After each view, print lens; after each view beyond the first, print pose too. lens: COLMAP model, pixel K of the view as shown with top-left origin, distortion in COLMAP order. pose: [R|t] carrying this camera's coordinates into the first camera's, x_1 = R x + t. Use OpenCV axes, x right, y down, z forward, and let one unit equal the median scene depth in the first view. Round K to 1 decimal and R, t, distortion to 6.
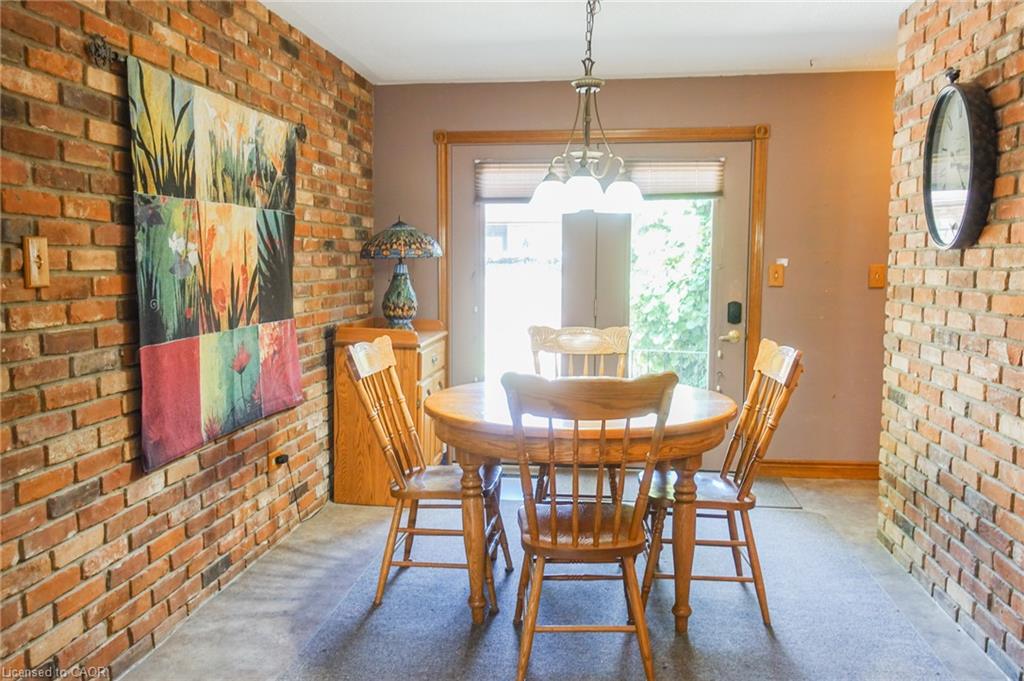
lens RADIAL K [[776.8, 0, 509.9], [0, 776.8, 343.8], [0, 0, 1]] dist [0.001169, -0.004019]
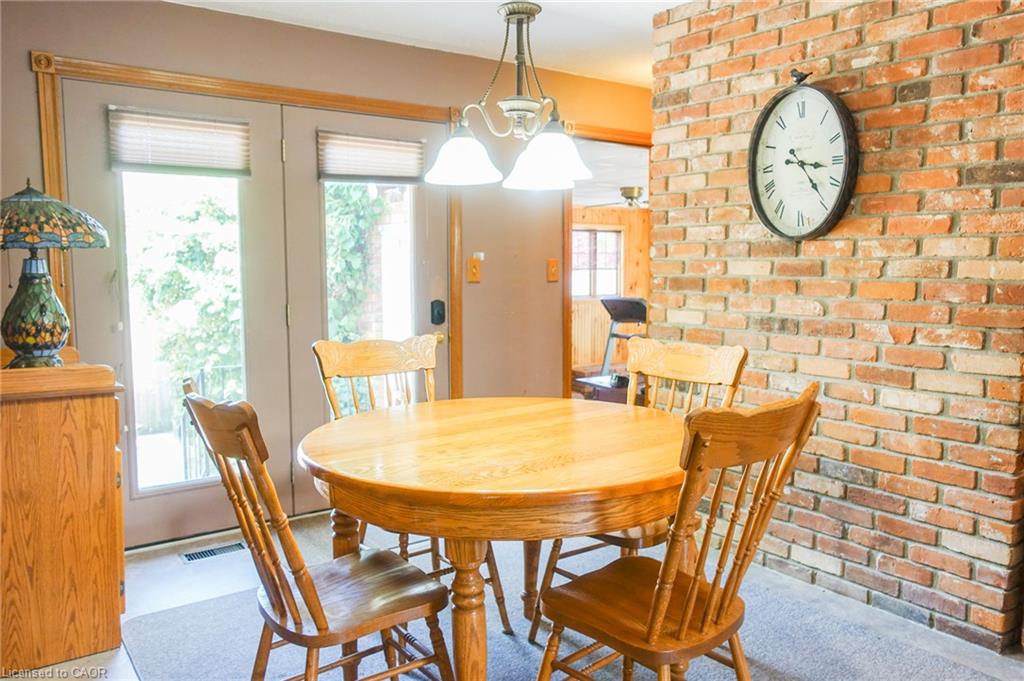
lens RADIAL K [[776.8, 0, 512.8], [0, 776.8, 333.7], [0, 0, 1]] dist [0.001169, -0.004019]
pose [[0.734200, -0.066575, 0.675662, -0.283396], [0.075046, 0.997040, 0.016694, -0.026270], [-0.674773, 0.038449, 0.737023, 0.304733]]
